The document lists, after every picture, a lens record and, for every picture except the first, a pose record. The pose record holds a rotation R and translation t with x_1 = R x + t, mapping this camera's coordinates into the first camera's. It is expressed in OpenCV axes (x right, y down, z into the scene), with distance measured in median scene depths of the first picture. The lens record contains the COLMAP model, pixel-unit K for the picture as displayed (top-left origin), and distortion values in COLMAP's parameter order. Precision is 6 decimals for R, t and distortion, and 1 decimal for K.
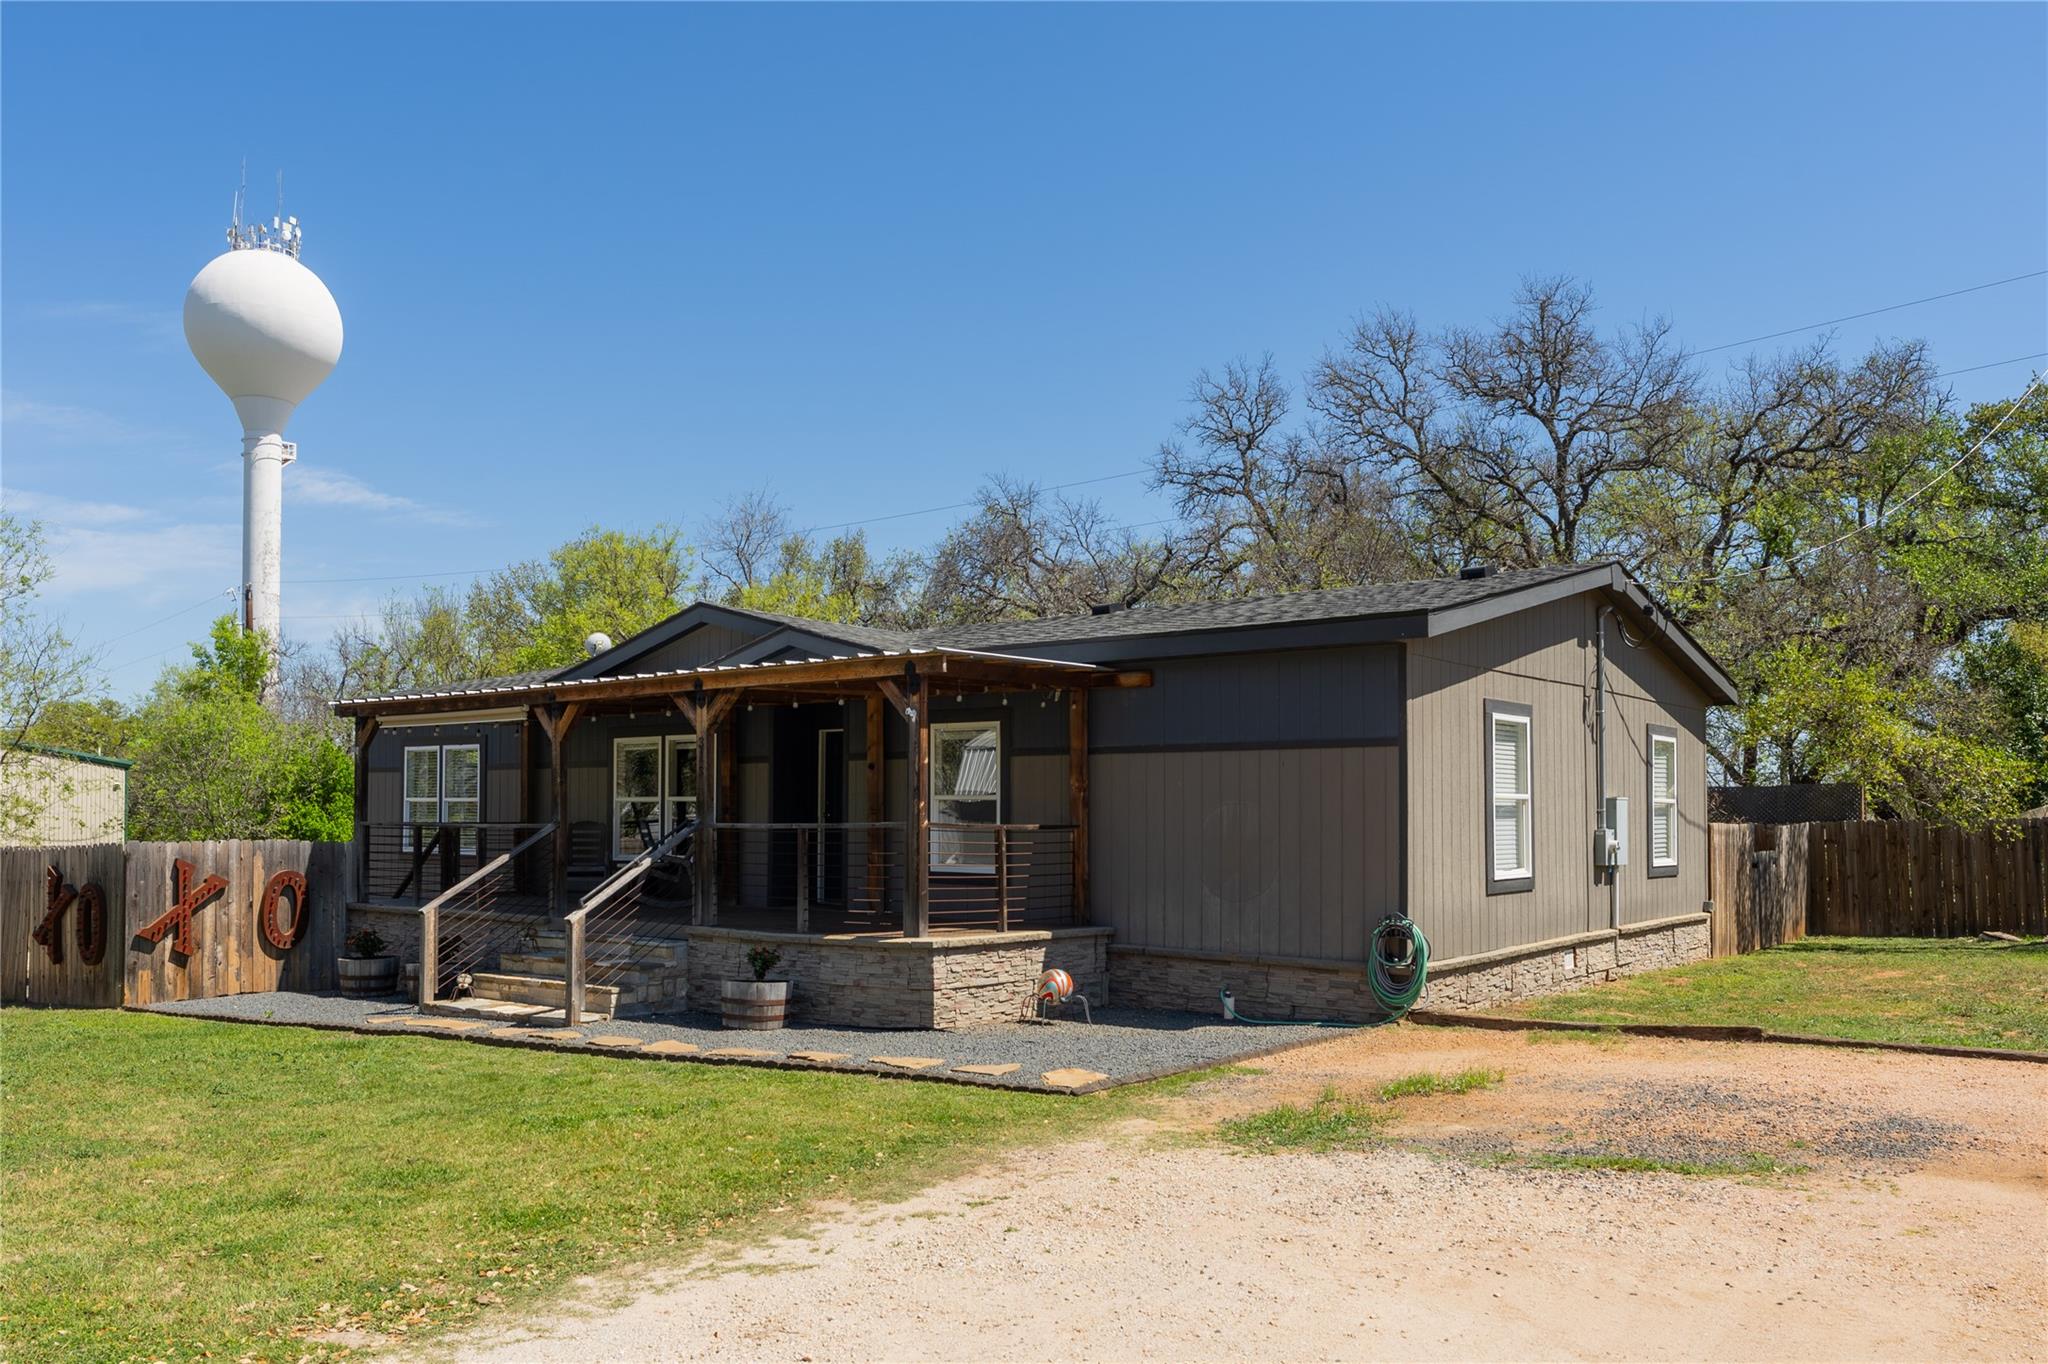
lens RADIAL K [[1513.9, 0, 1018.9], [0, 1513.9, 688.3], [0, 0, 1]] dist [-0.000665, 0.000929]
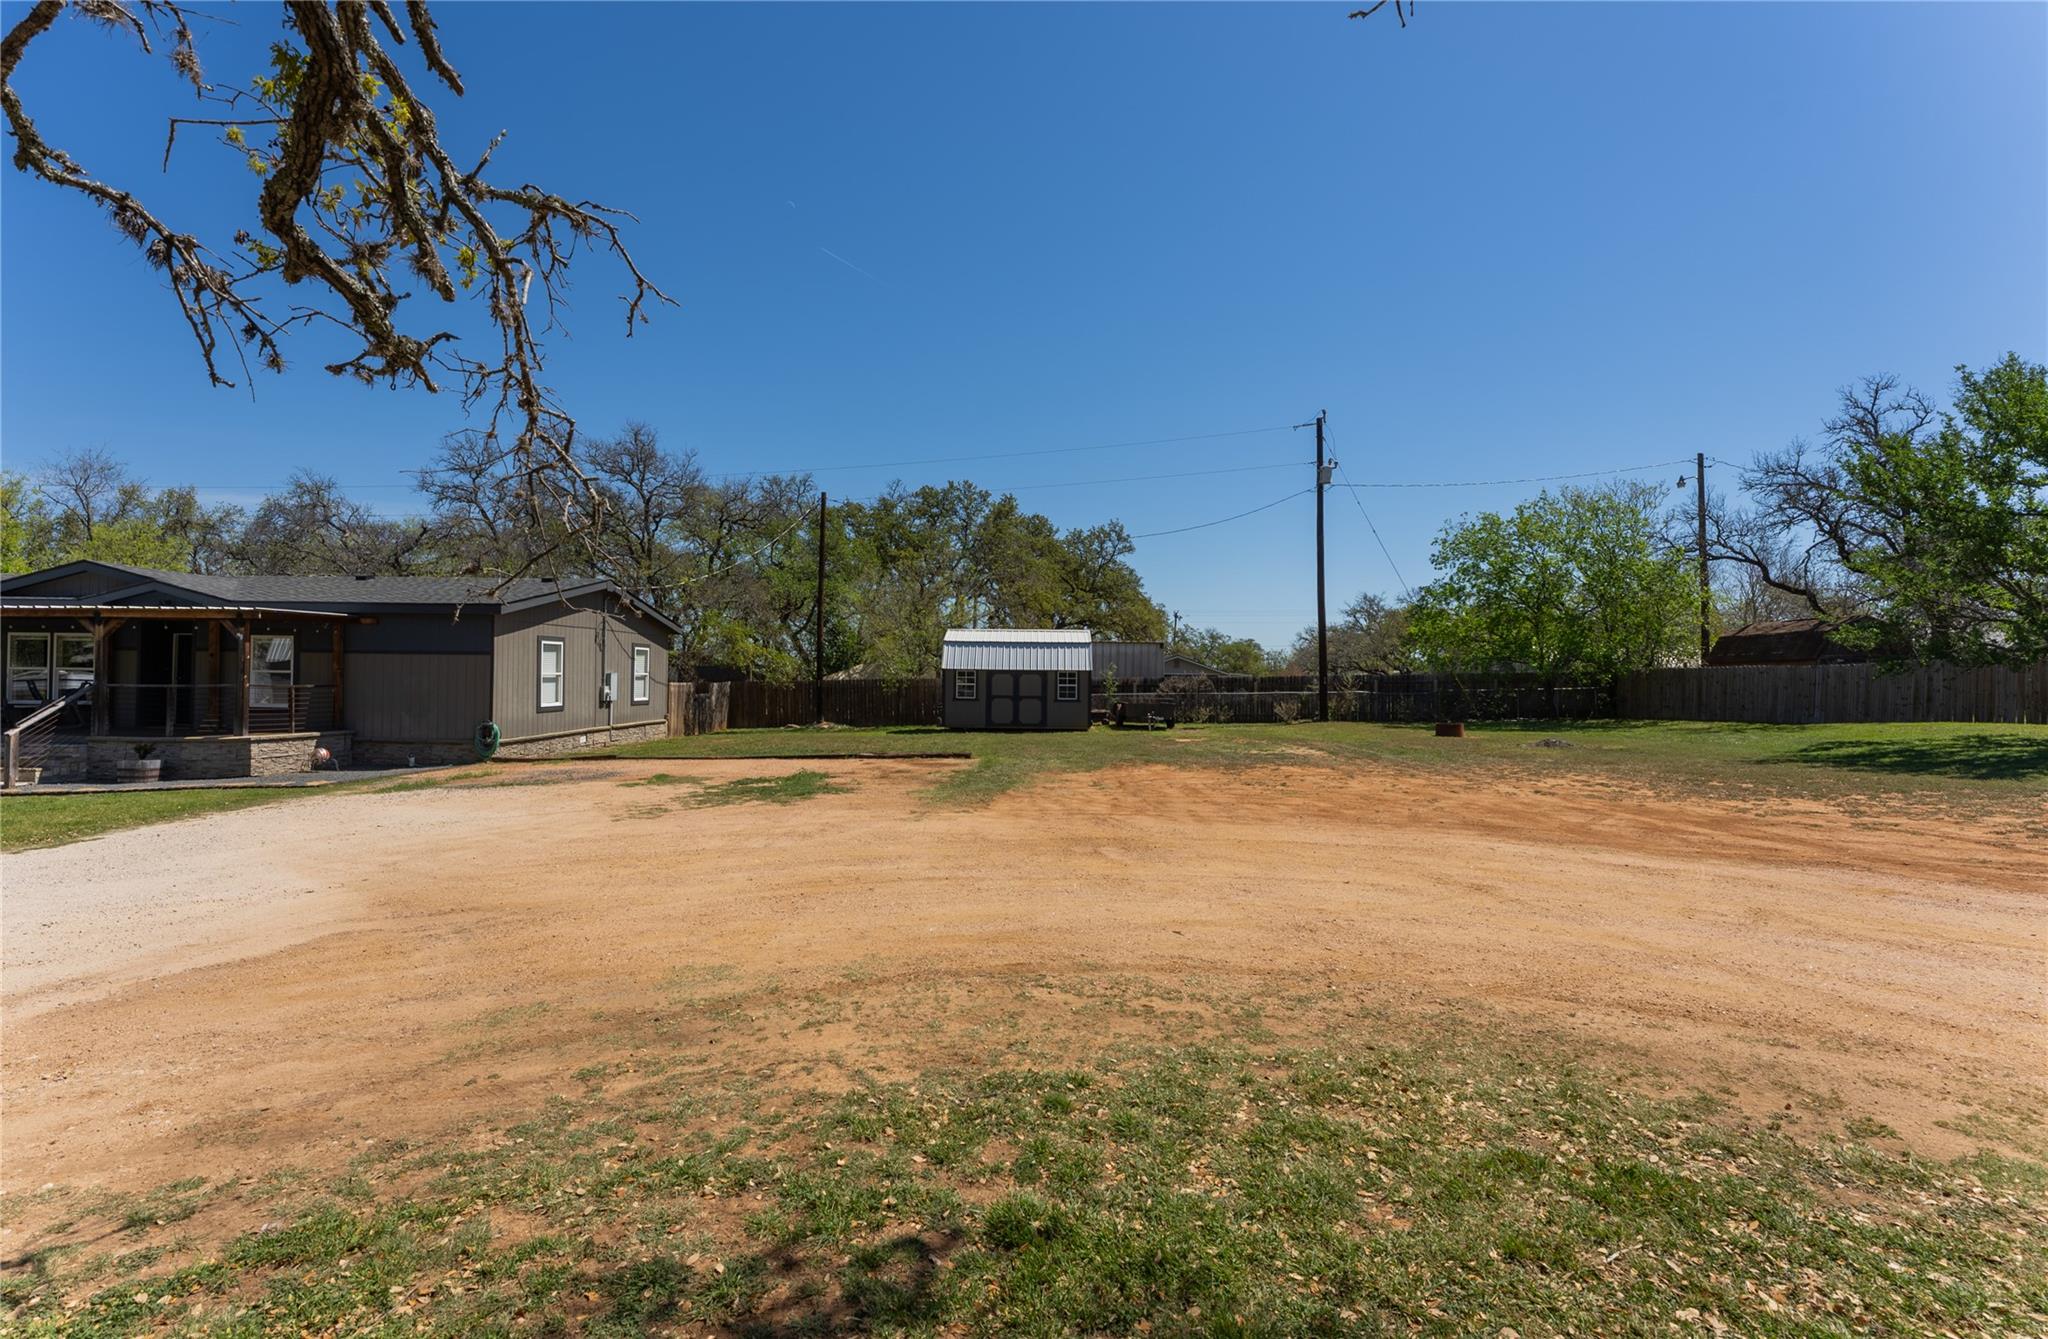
lens RADIAL K [[910.8, 0, 1015.5], [0, 910.8, 656.3], [0, 0, 1]] dist [-0.001102, 0.000540]
pose [[0.800176, 0.017834, 0.599500, 0.033742], [-0.059147, 0.997032, 0.049285, -0.074527], [-0.596842, -0.074895, 0.798856, -0.642165]]
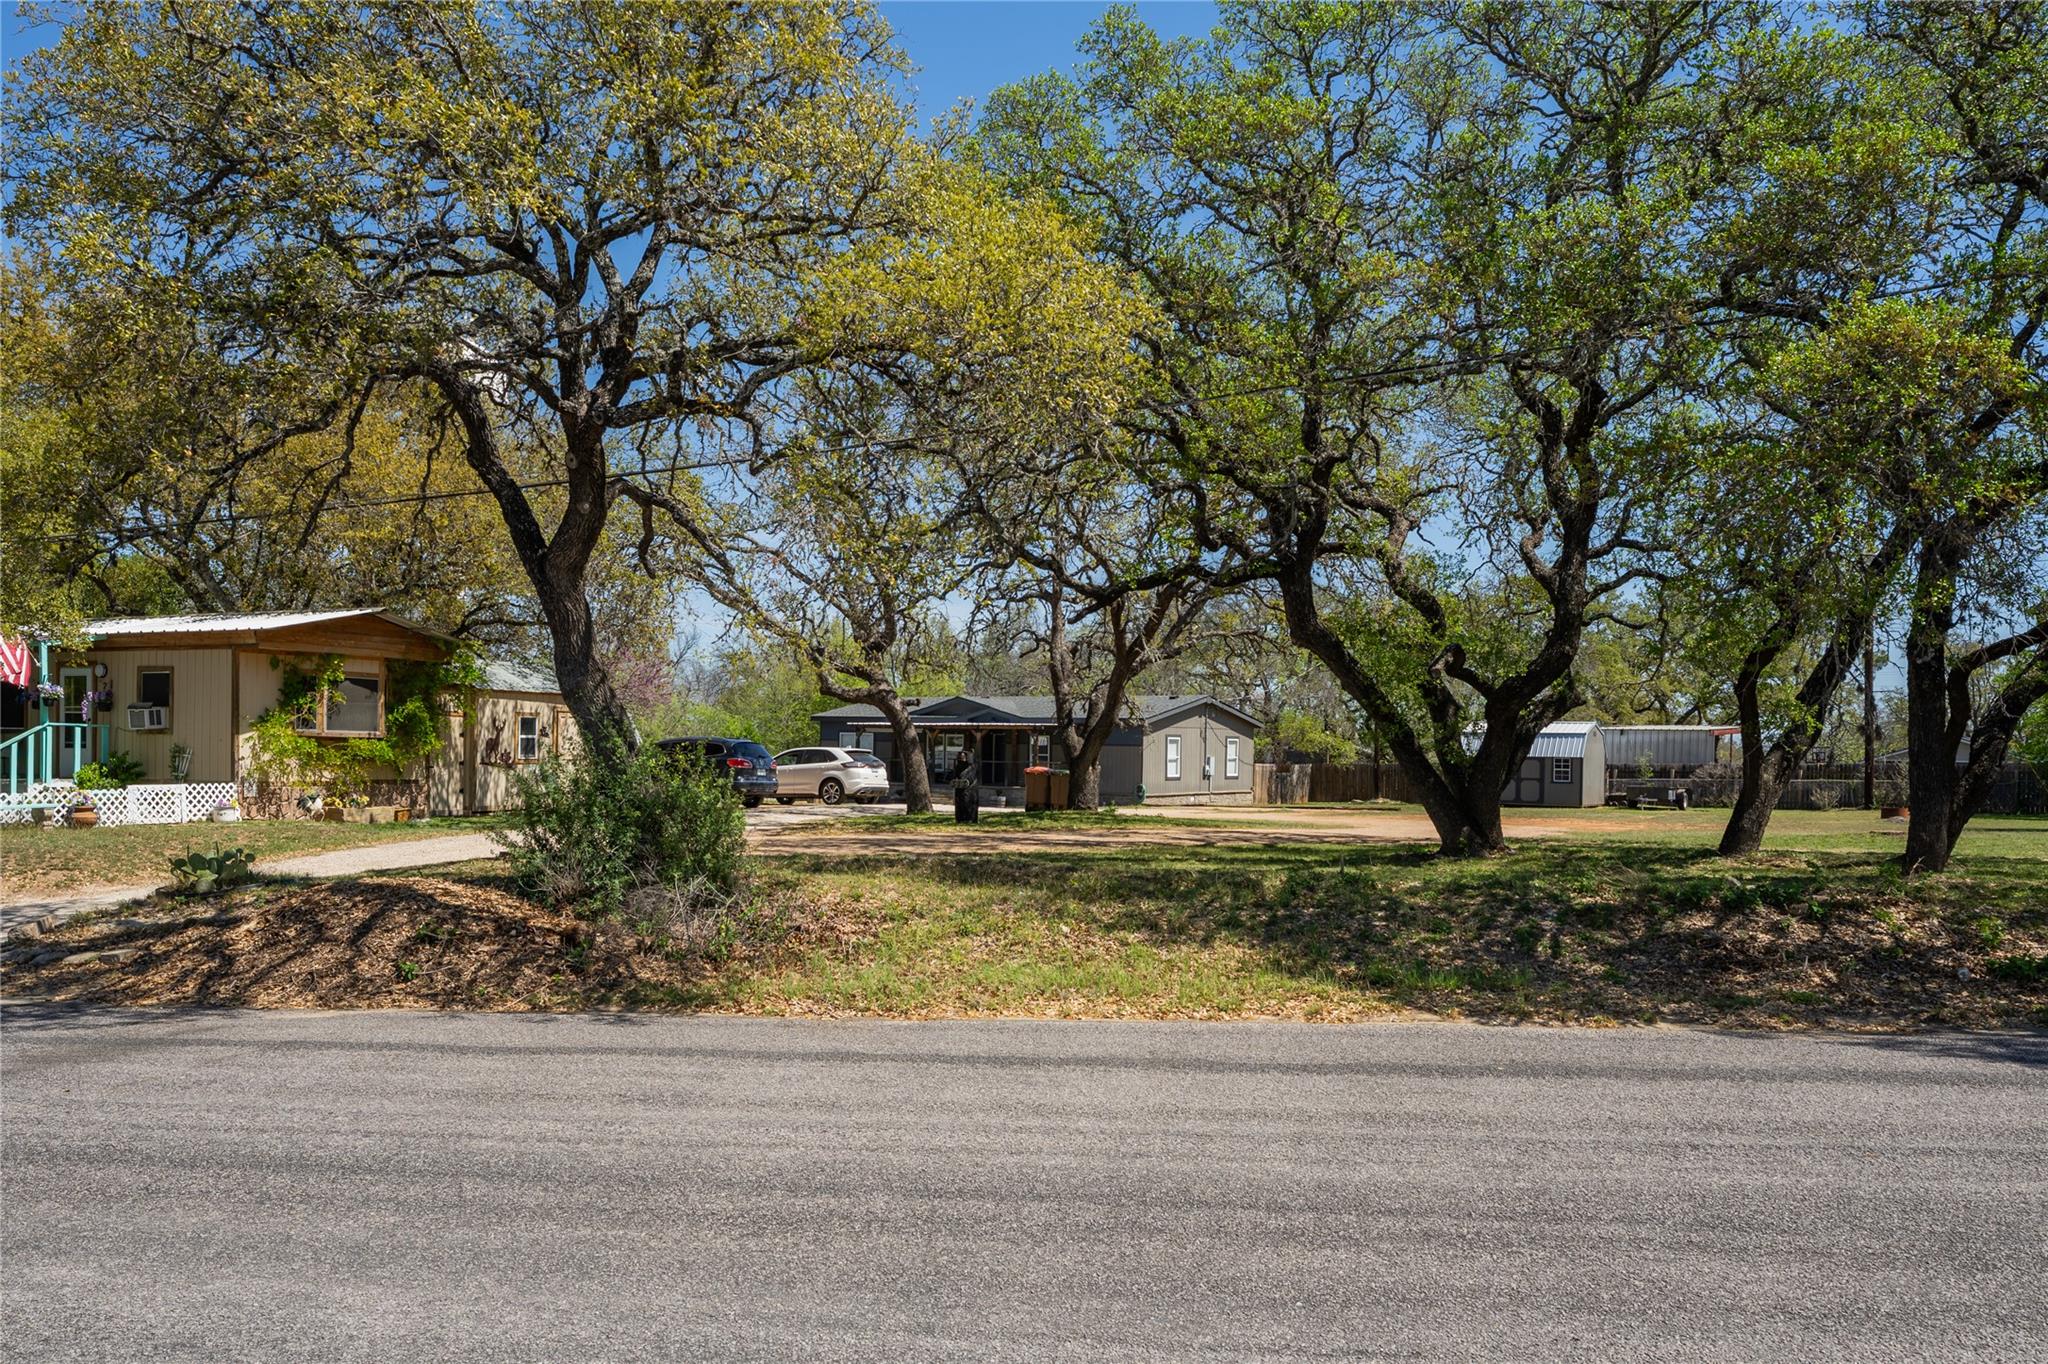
lens RADIAL K [[1513.9, 0, 1024.3], [0, 1513.9, 686.3], [0, 0, 1]] dist [-0.000665, 0.000929]
pose [[0.999297, 0.015188, 0.034285, -0.224761], [-0.016778, 0.998774, 0.046568, -0.300916], [-0.033535, -0.047111, 0.998327, -3.043177]]
